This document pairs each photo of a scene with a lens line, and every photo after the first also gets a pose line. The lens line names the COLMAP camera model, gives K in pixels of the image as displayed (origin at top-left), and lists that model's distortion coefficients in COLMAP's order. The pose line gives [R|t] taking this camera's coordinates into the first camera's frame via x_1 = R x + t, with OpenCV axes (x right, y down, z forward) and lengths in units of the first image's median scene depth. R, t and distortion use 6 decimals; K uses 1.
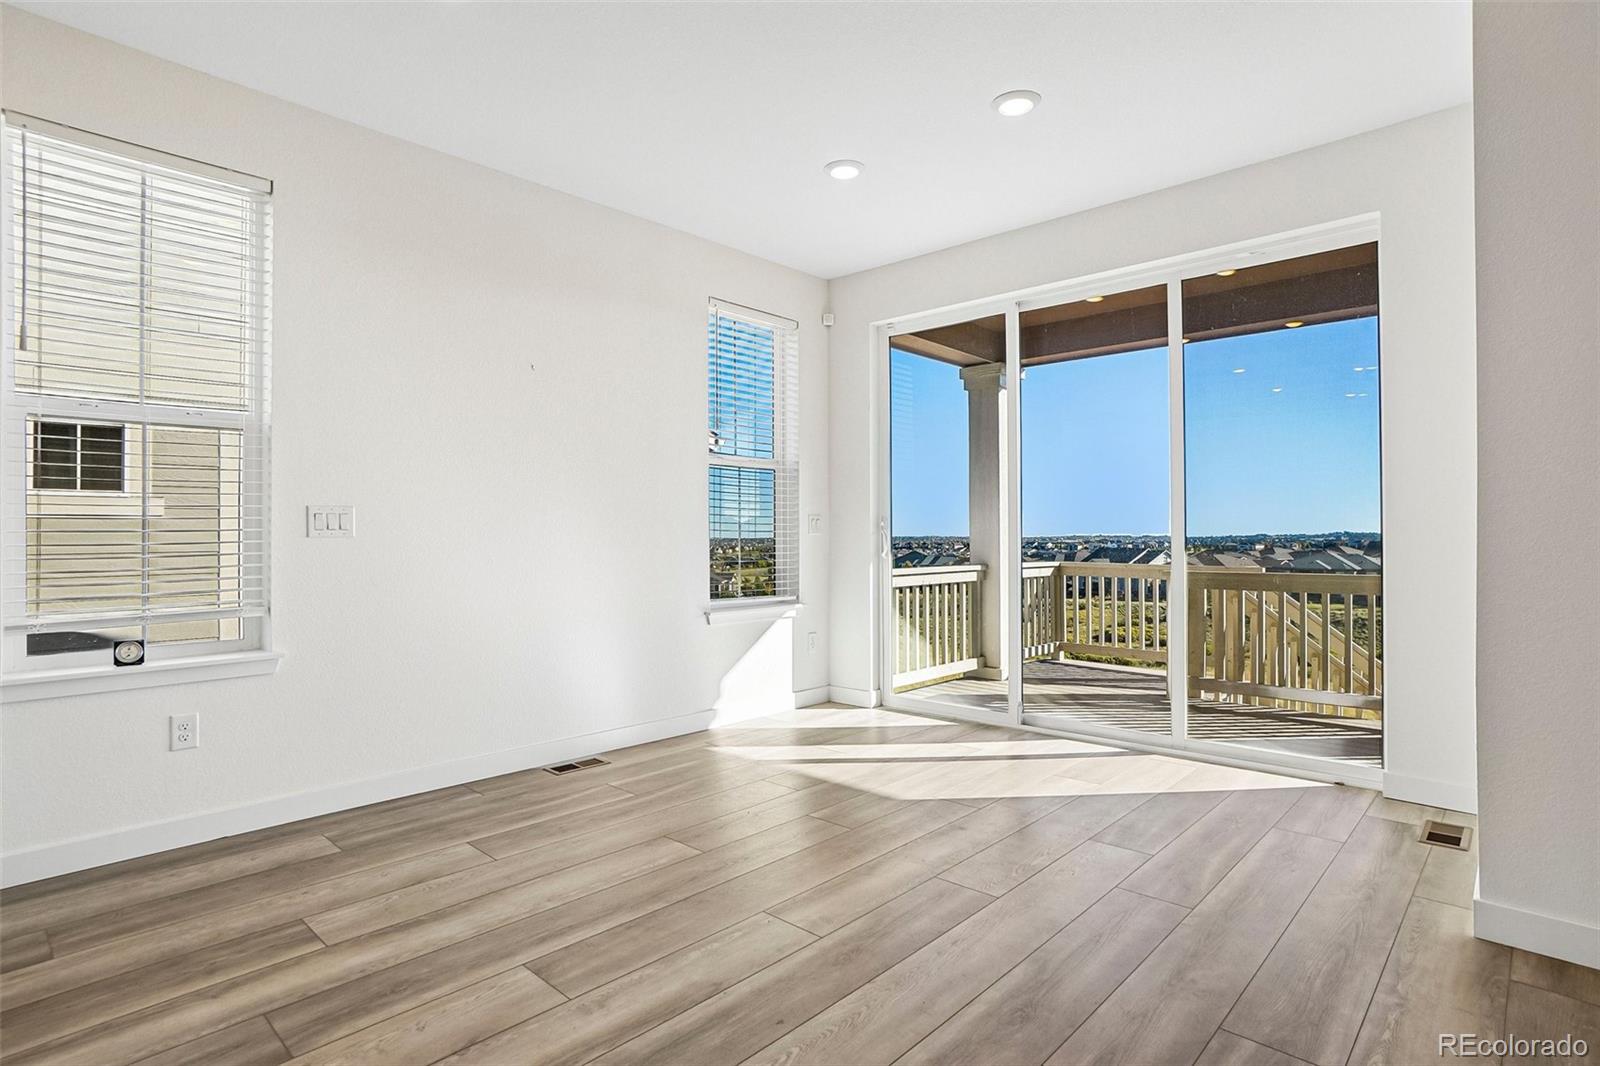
lens RADIAL K [[822.3, 0, 791.6], [0, 822.3, 526.5], [0, 0, 1]] dist [-0.046146, 0.024683]
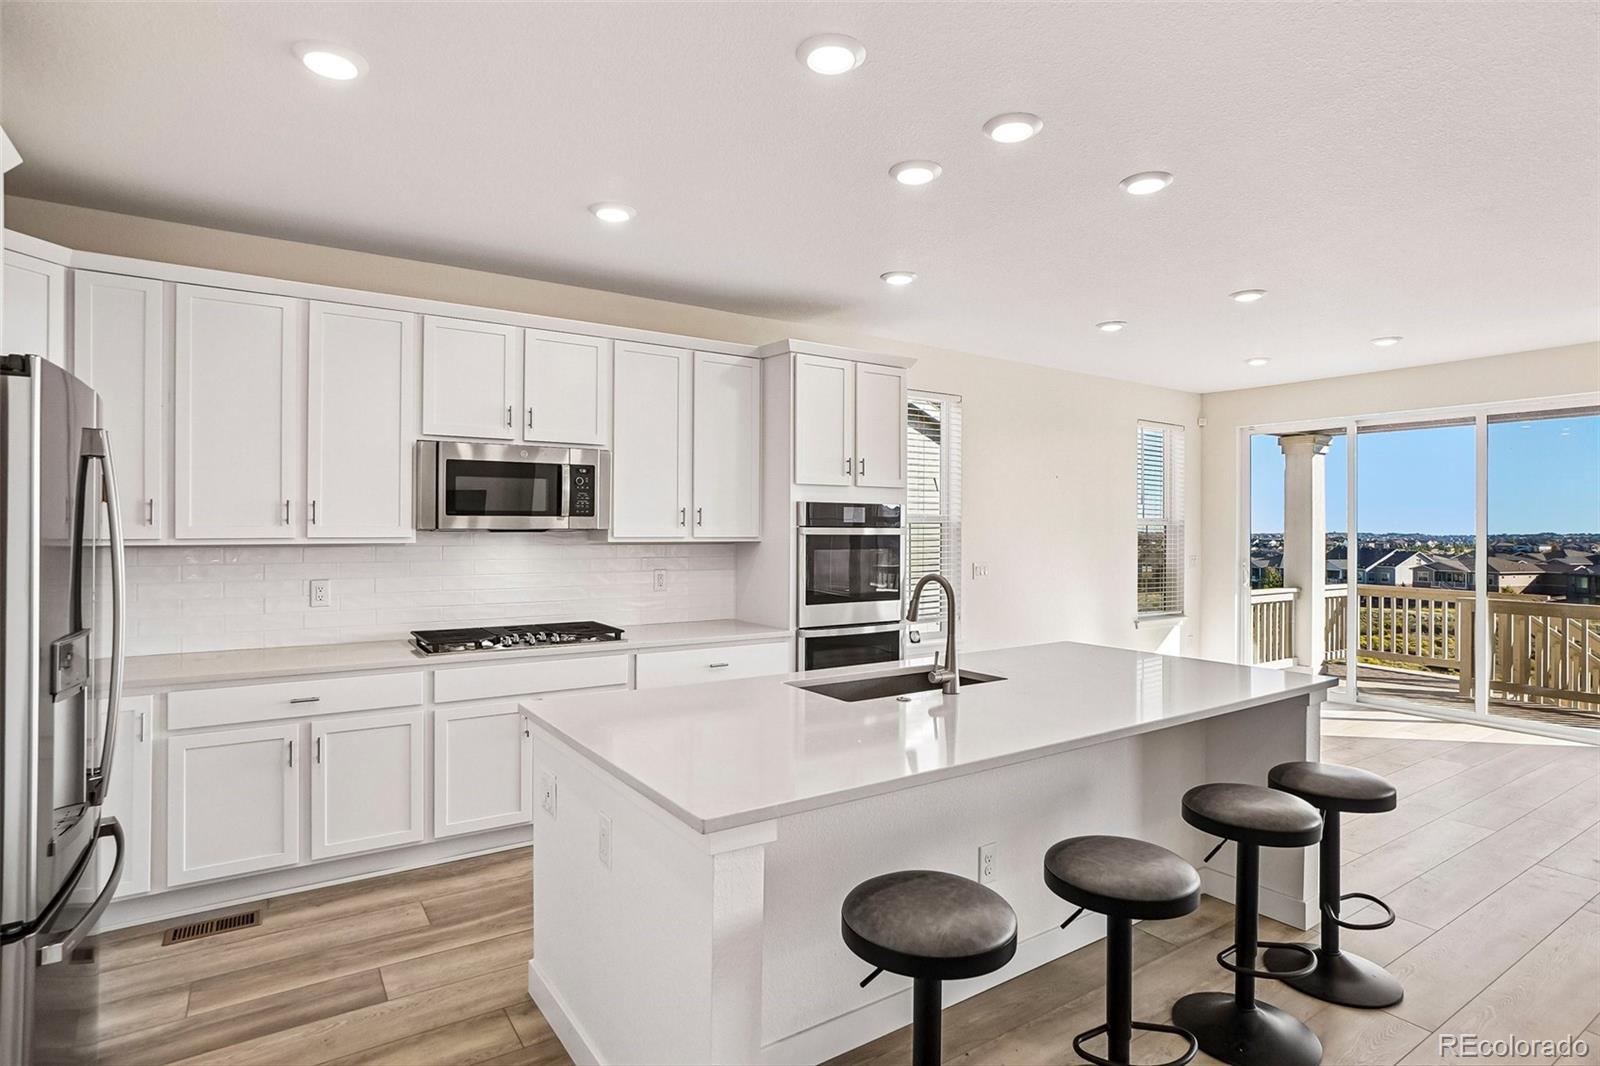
lens RADIAL K [[822.3, 0, 791.6], [0, 822.3, 526.5], [0, 0, 1]] dist [-0.046146, 0.024683]
pose [[0.973717, 0.008340, -0.227607, -0.393953], [-0.006443, 0.999938, 0.009075, -0.087516], [0.227669, -0.007371, 0.973711, -0.680138]]
